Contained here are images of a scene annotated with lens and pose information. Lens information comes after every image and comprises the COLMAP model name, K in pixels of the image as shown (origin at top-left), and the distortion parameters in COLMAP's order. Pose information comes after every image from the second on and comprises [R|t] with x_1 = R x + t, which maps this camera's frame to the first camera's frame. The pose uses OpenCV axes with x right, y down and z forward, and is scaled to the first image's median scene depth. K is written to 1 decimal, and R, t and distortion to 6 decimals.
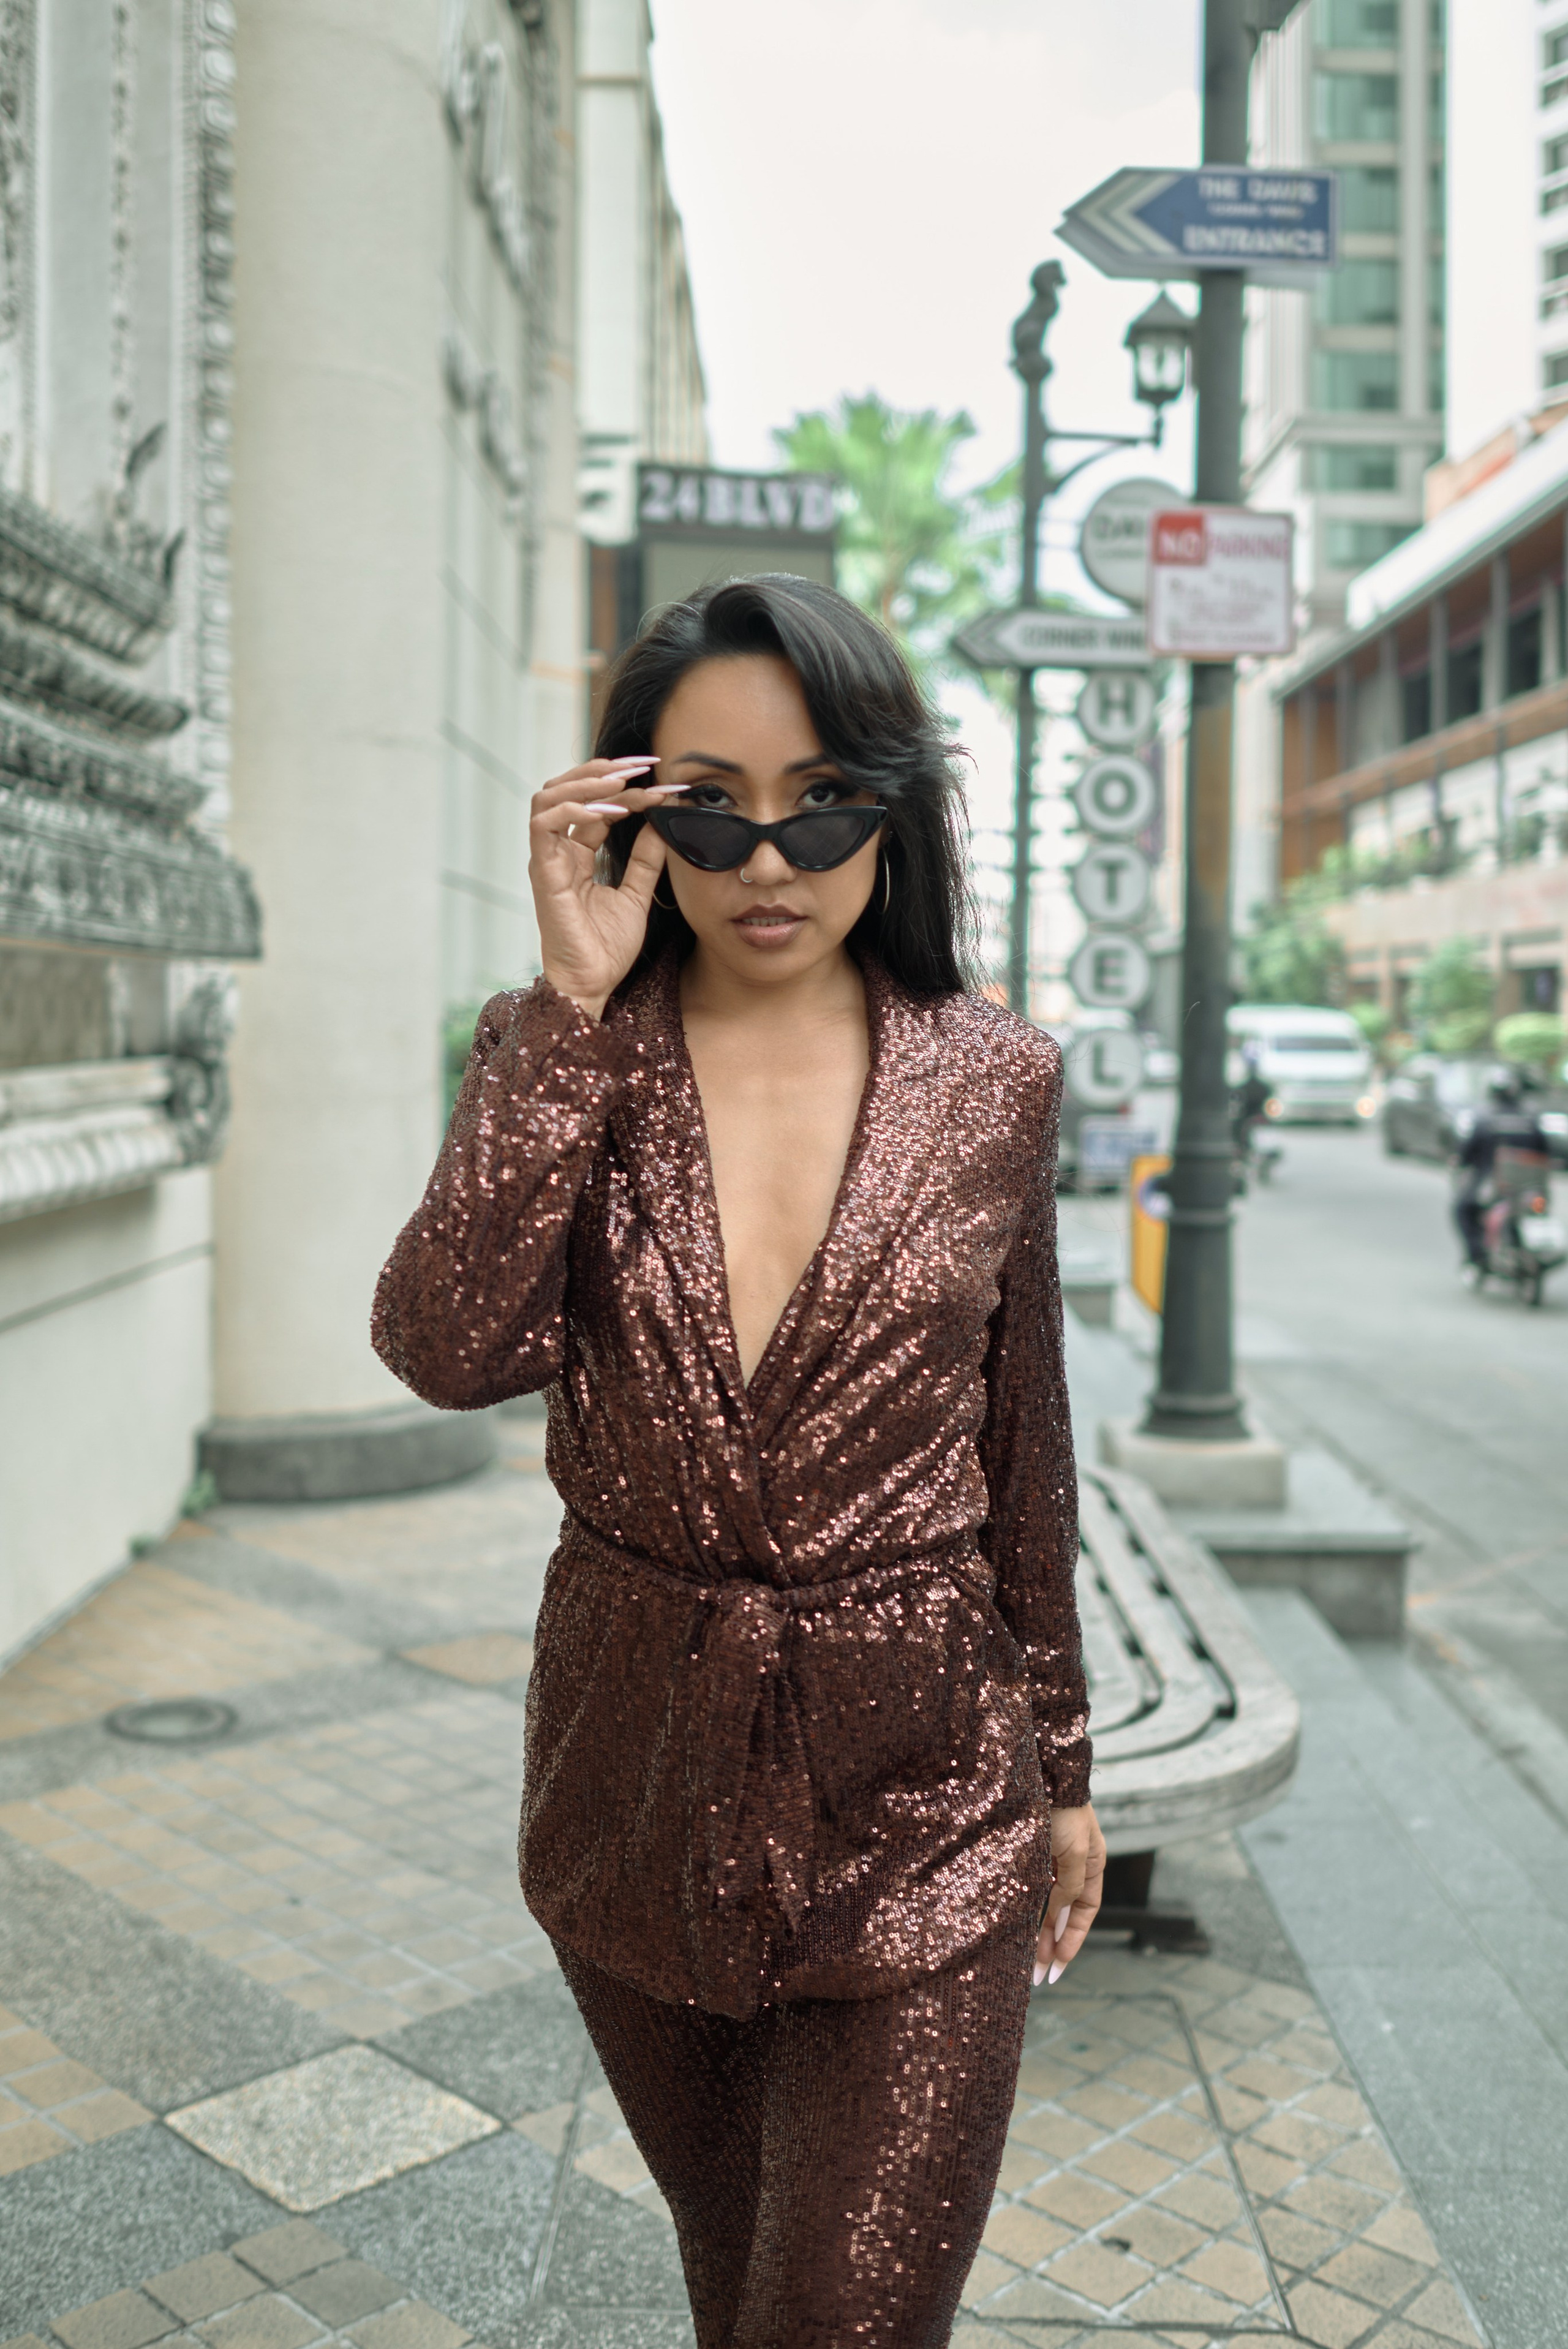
lens RADIAL K [[1980.6, 0, 791.3], [0, 1980.6, 1069.8], [0, 0, 1]] dist [-0.072232, 0.072544]
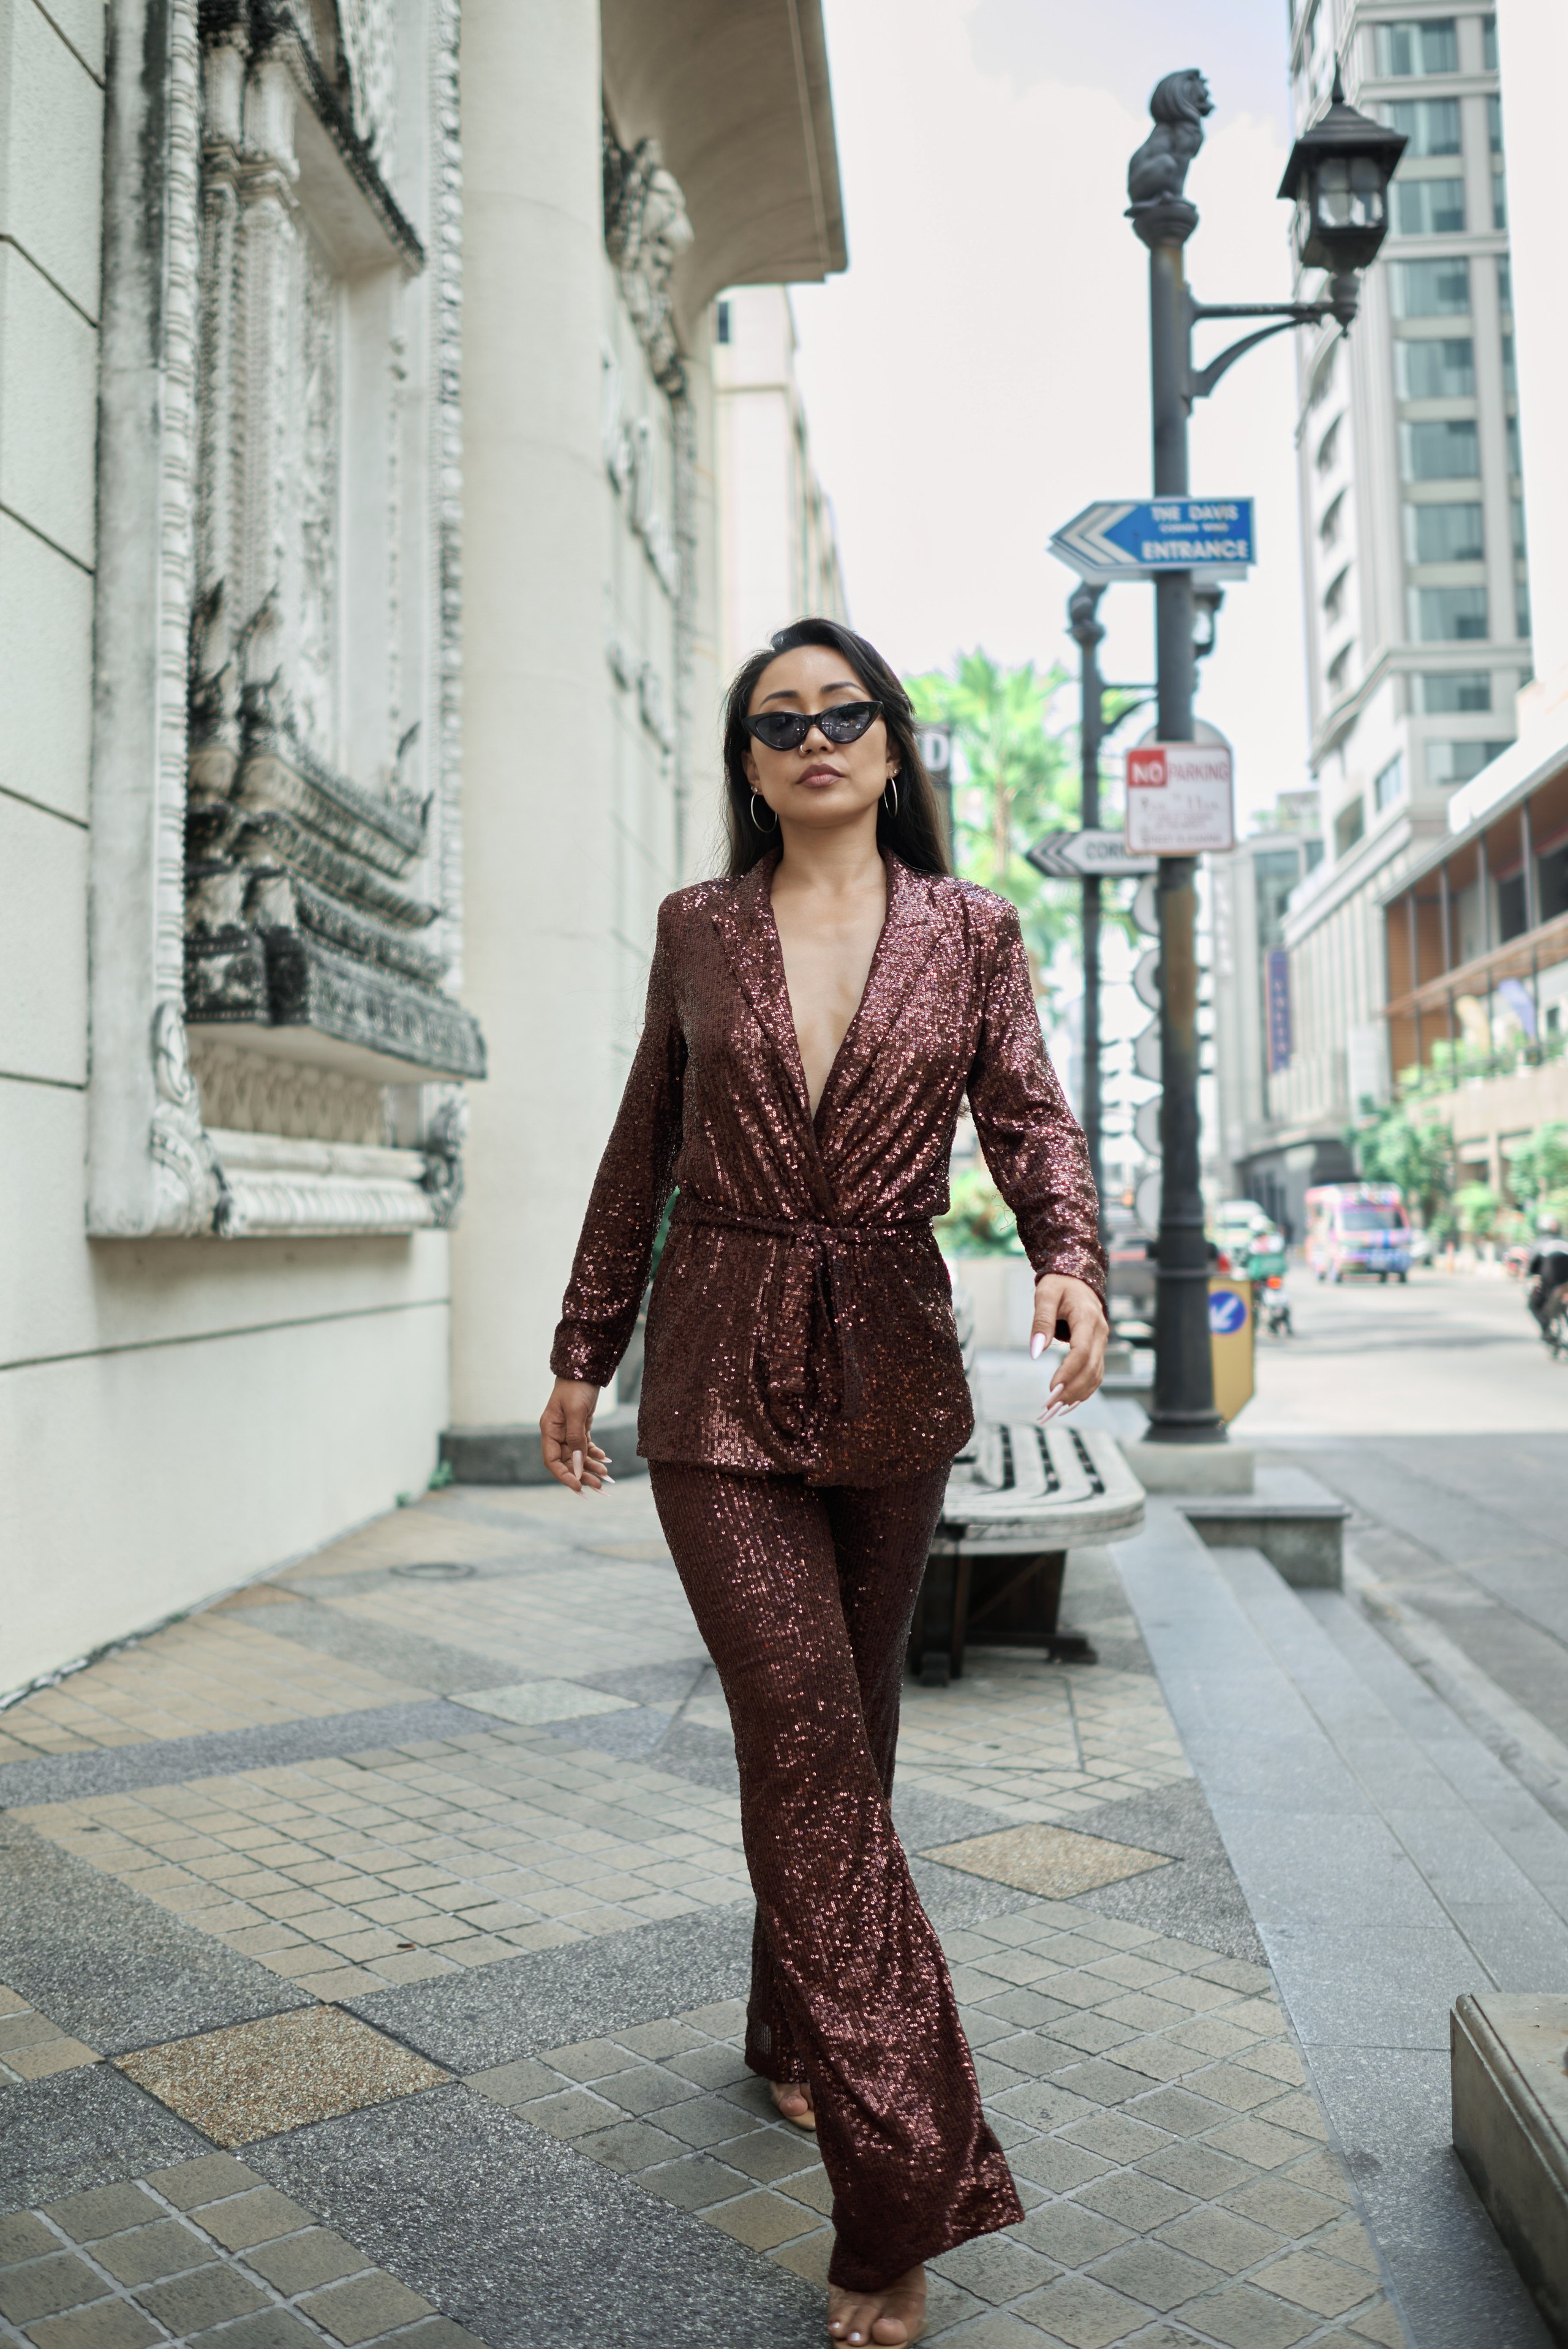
lens RADIAL K [[1980.3, 0, 784.4], [0, 1980.3, 1160.2], [0, 0, 1]] dist [-0.072232, 0.072544]
pose [[0.995153, -0.023987, -0.095365, 0.073241], [0.016911, 0.997091, -0.074324, 0.096392], [0.096870, 0.072351, 0.992664, -0.352950]]
